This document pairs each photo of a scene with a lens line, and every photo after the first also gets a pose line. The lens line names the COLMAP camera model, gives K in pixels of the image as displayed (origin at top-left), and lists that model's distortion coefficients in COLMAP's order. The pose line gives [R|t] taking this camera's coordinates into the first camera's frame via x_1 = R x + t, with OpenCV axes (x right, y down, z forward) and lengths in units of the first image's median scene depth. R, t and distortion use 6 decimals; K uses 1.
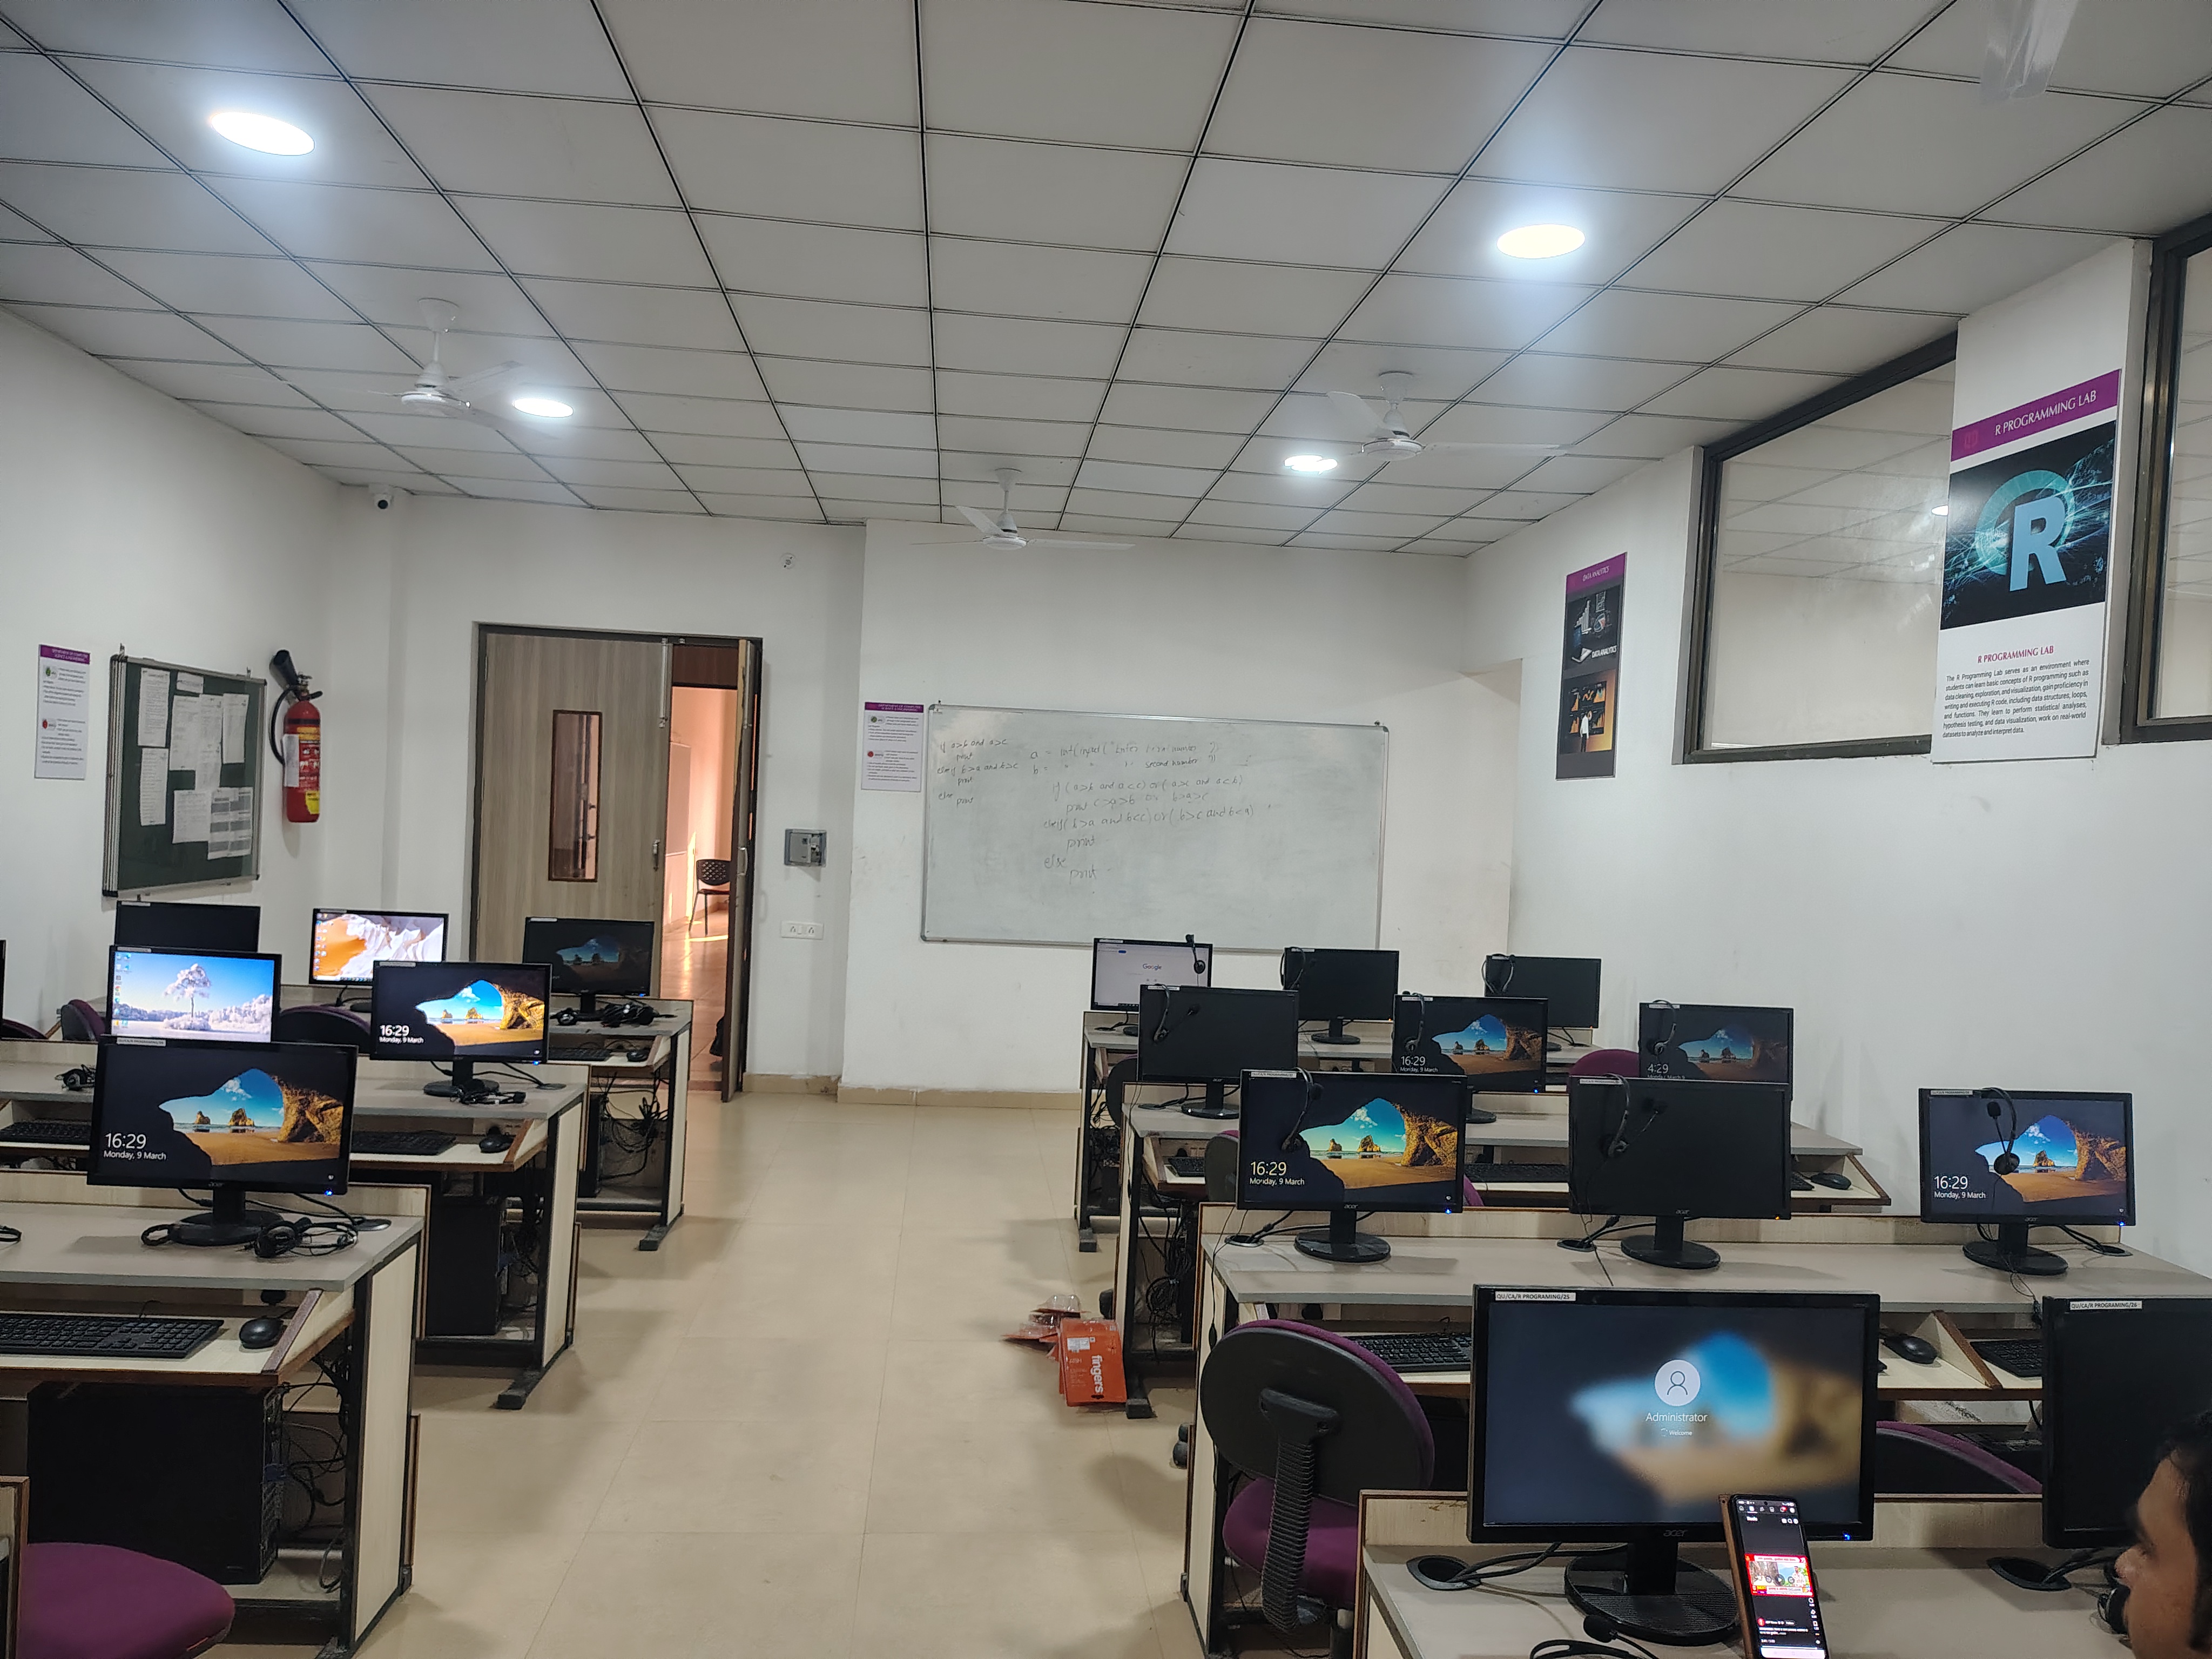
lens RADIAL K [[1515.0, 0, 1106.0], [0, 1515.0, 829.5], [0, 0, 1]] dist [0.052765, 0.000095]
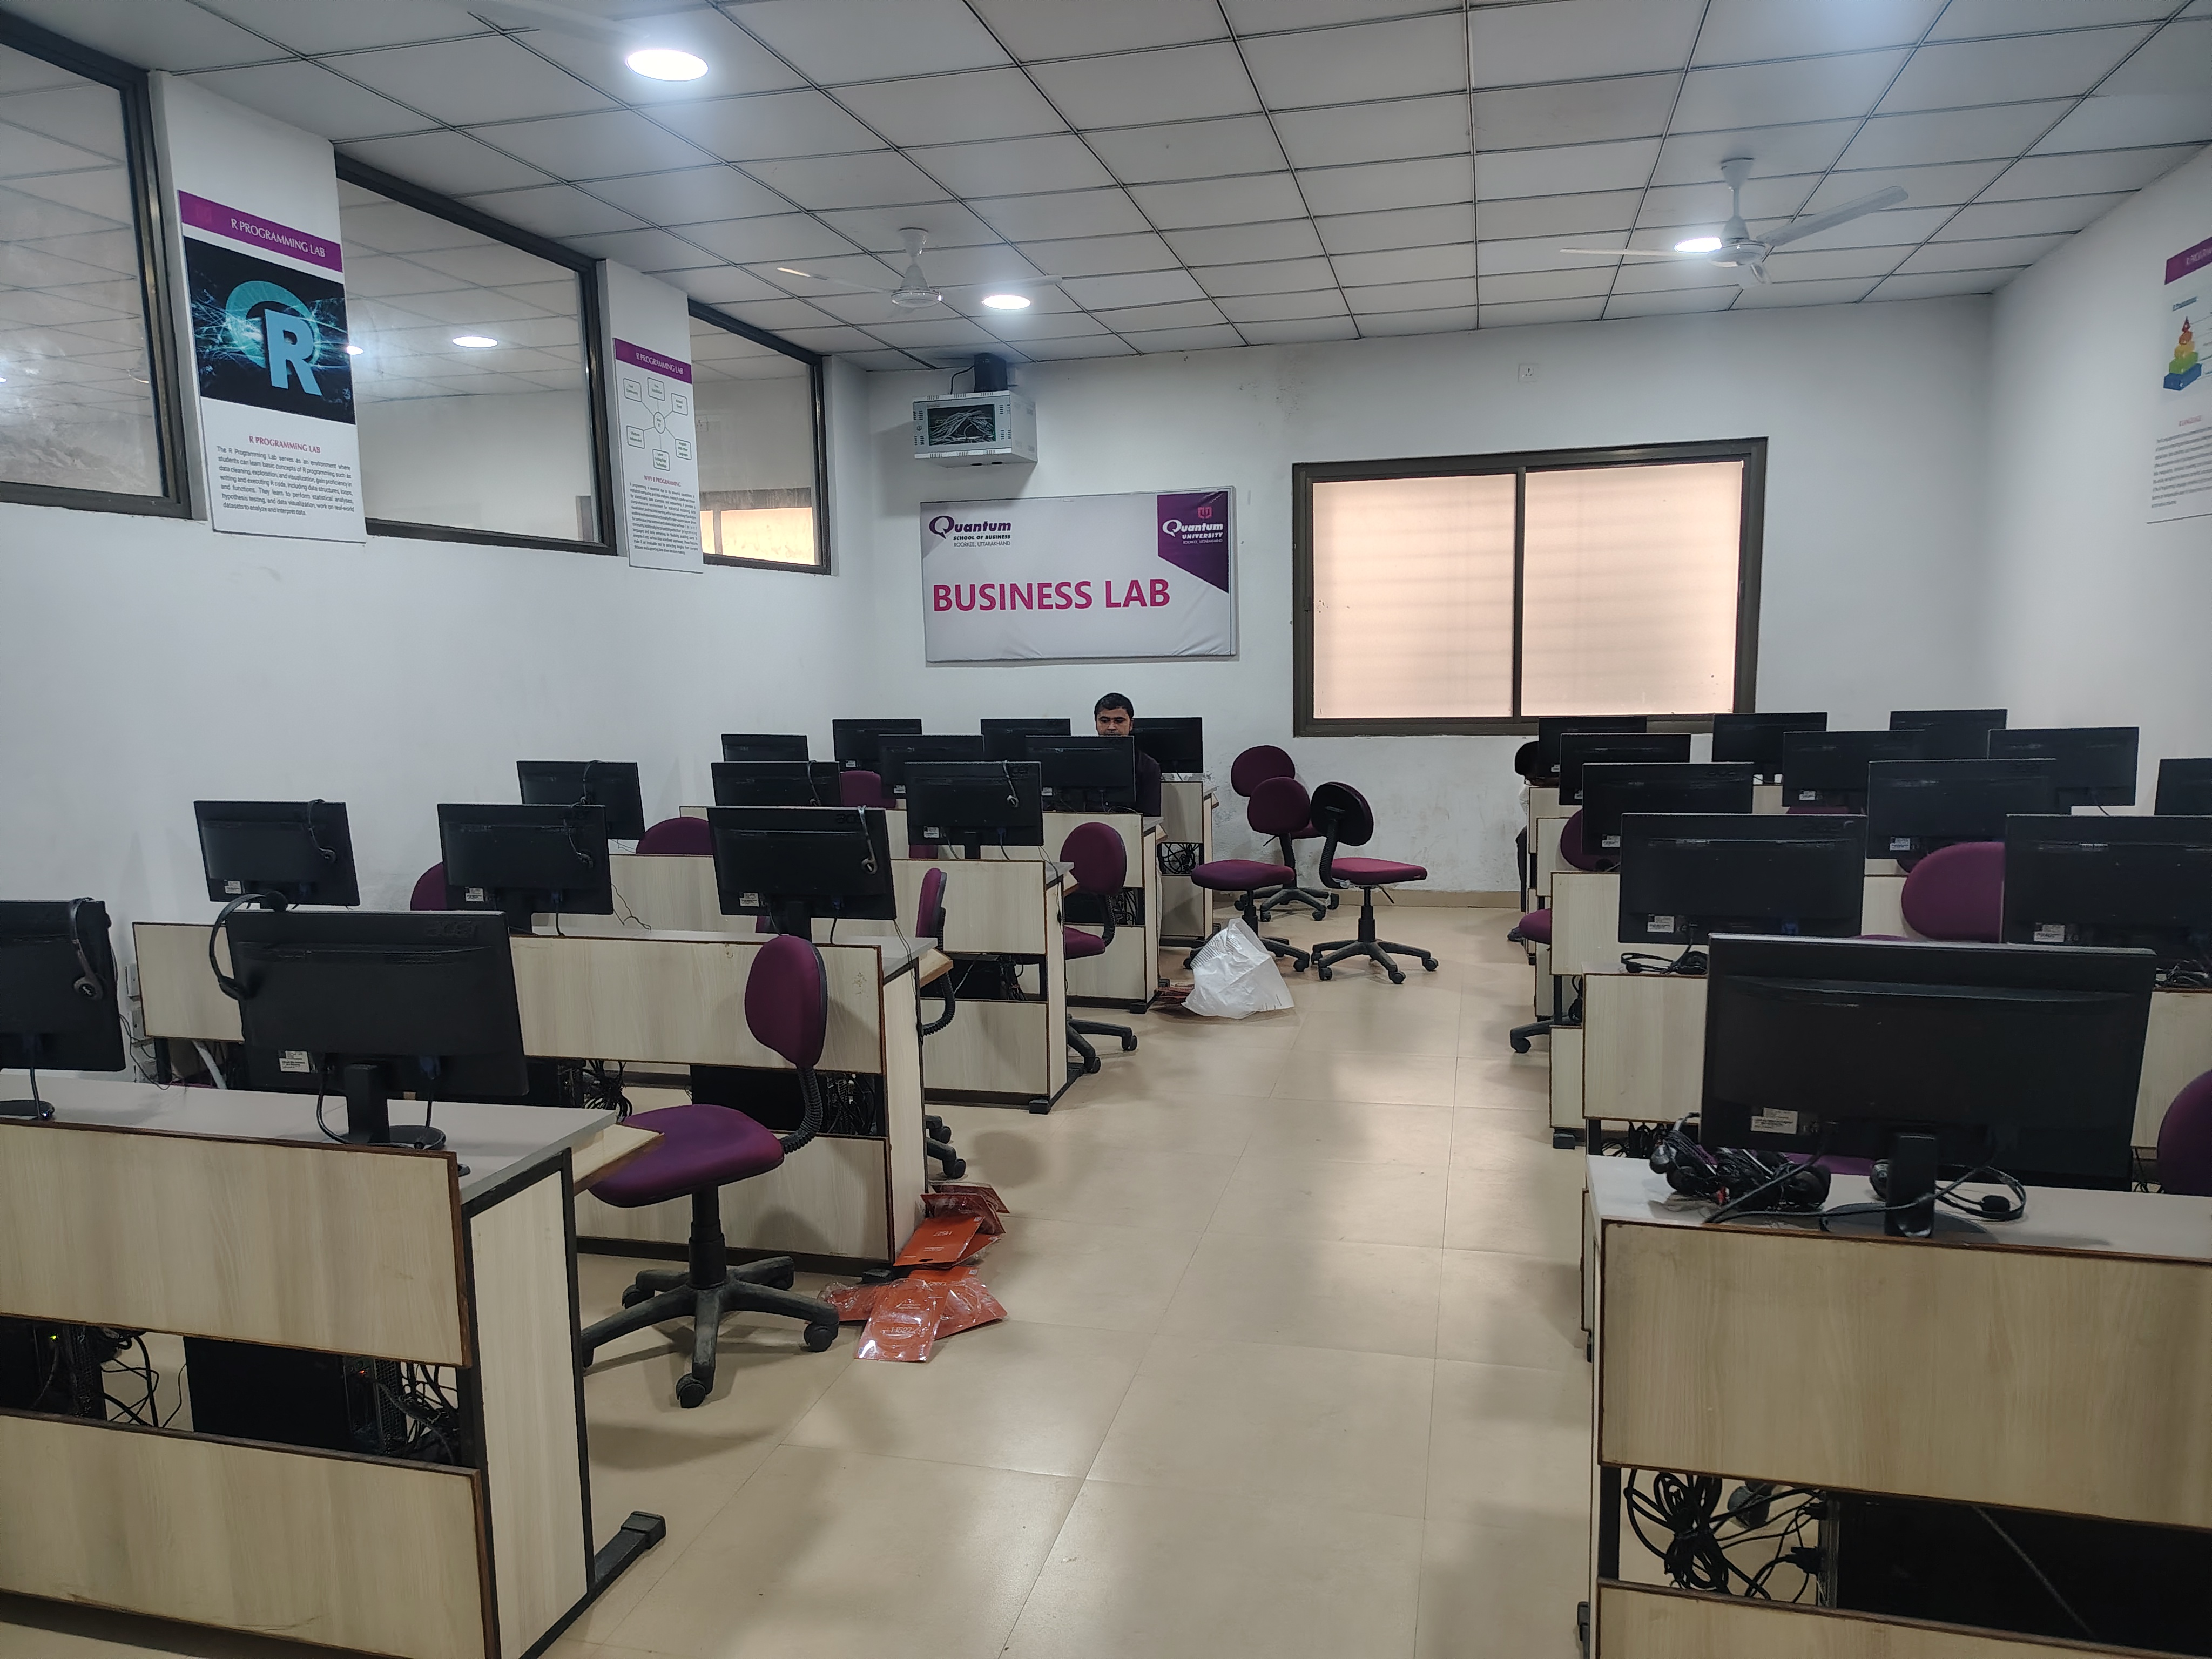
lens RADIAL K [[1515.0, 0, 1106.0], [0, 1515.0, 829.5], [0, 0, 1]] dist [0.052765, 0.000095]
pose [[-0.938859, -0.068486, 0.337423, -0.408890], [-0.015233, 0.987320, 0.158009, -0.020004], [-0.343966, 0.143208, -0.927997, 1.921906]]
